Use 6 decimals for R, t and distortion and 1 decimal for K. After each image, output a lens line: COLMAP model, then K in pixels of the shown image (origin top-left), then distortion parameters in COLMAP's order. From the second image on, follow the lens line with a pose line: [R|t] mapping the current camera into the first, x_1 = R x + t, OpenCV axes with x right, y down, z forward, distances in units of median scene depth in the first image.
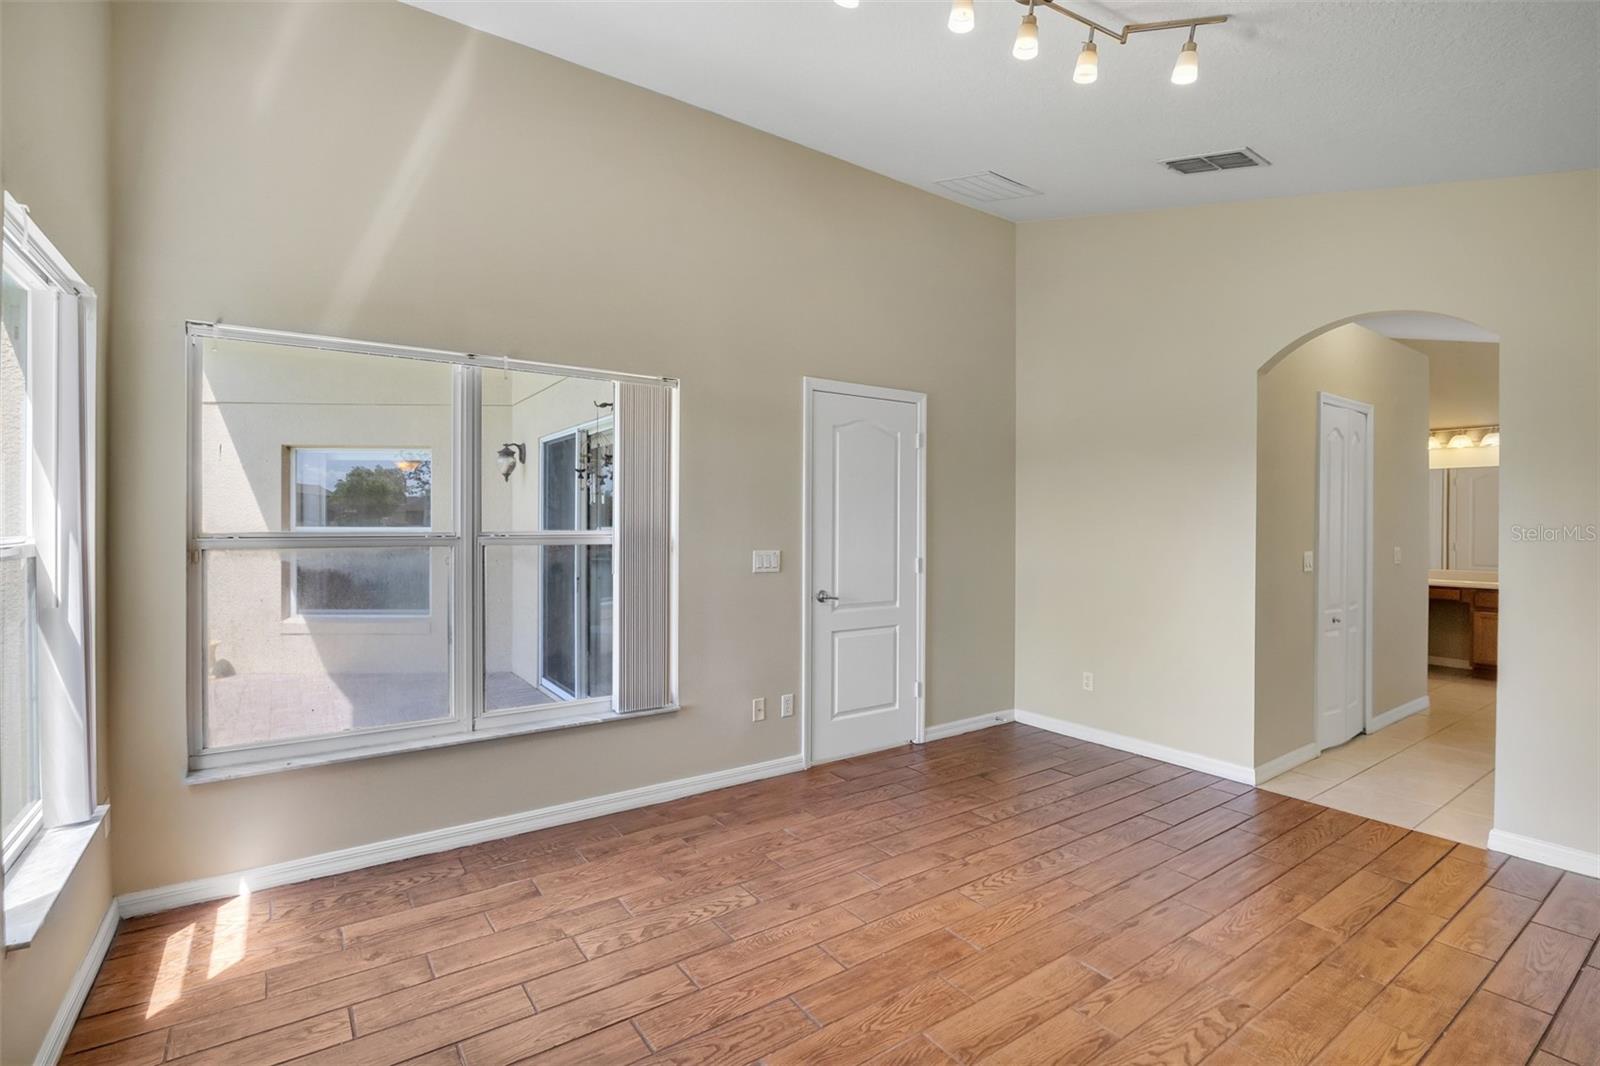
lens RADIAL K [[737.1, 0, 794.4], [0, 737.1, 530.3], [0, 0, 1]] dist [0.003594, 0.001458]
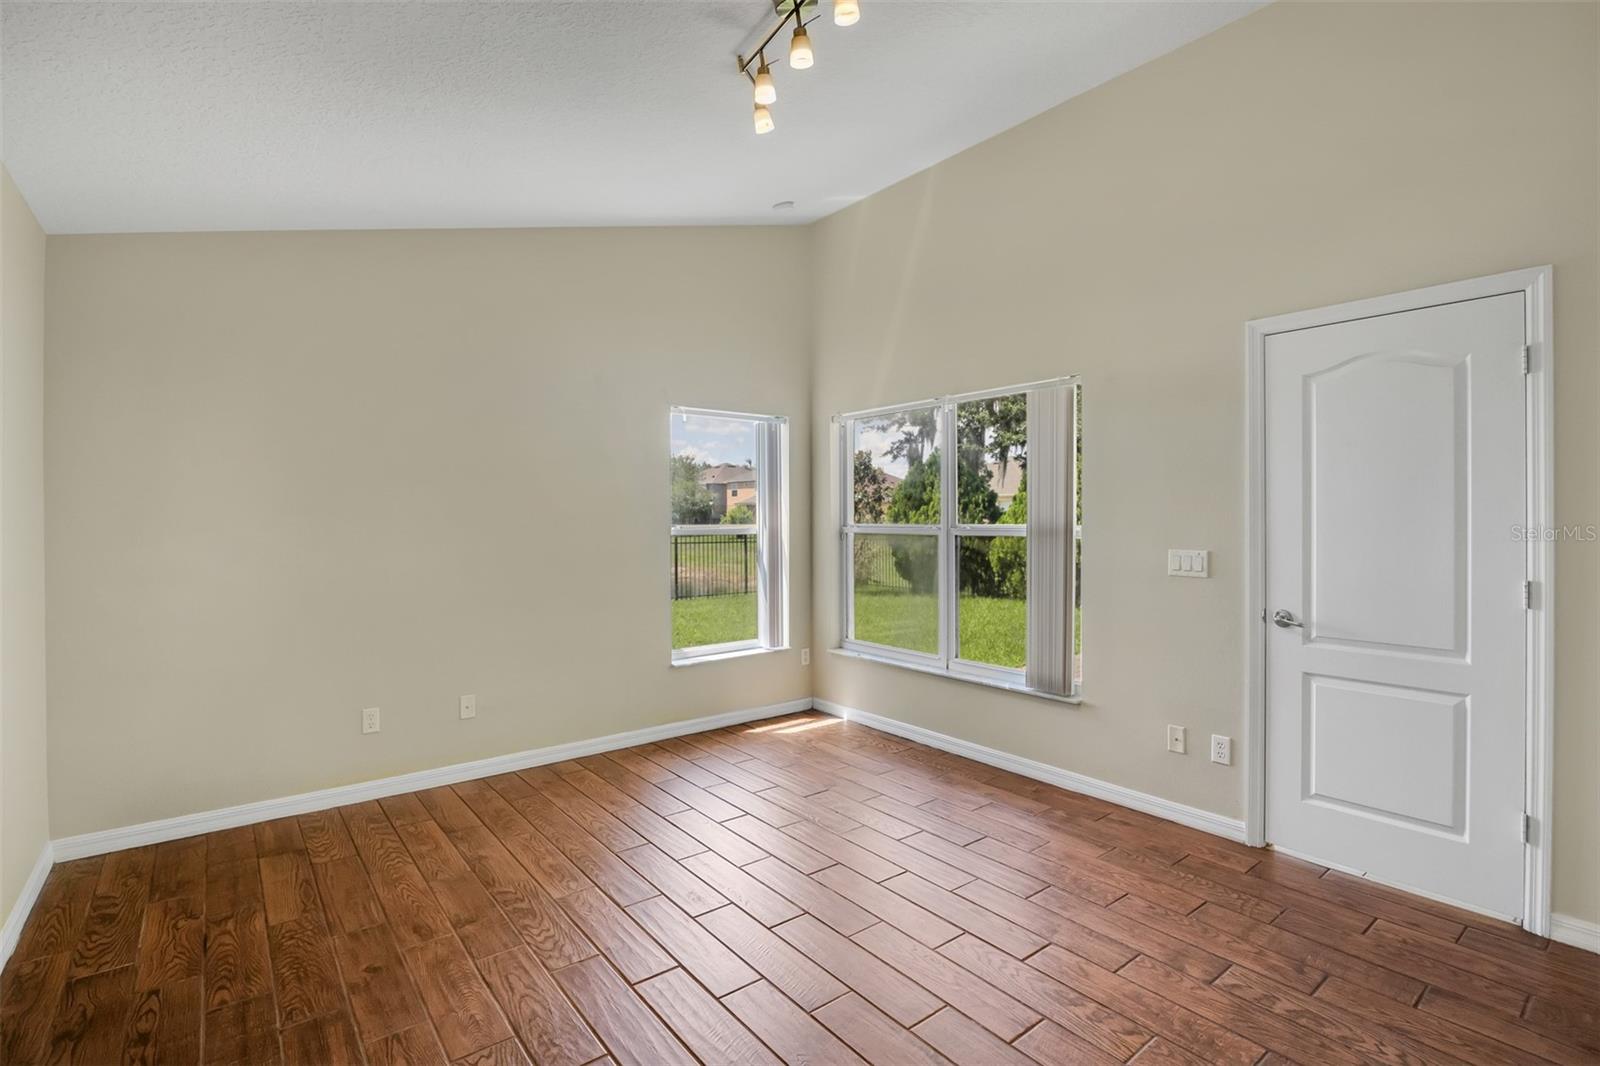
lens RADIAL K [[737.1, 0, 816.1], [0, 737.1, 526.7], [0, 0, 1]] dist [0.003594, 0.001458]
pose [[0.095098, 0.008212, -0.995434, 0.746315], [-0.002254, 0.999965, 0.008034, -0.004511], [0.995465, 0.001480, 0.095113, 0.509996]]
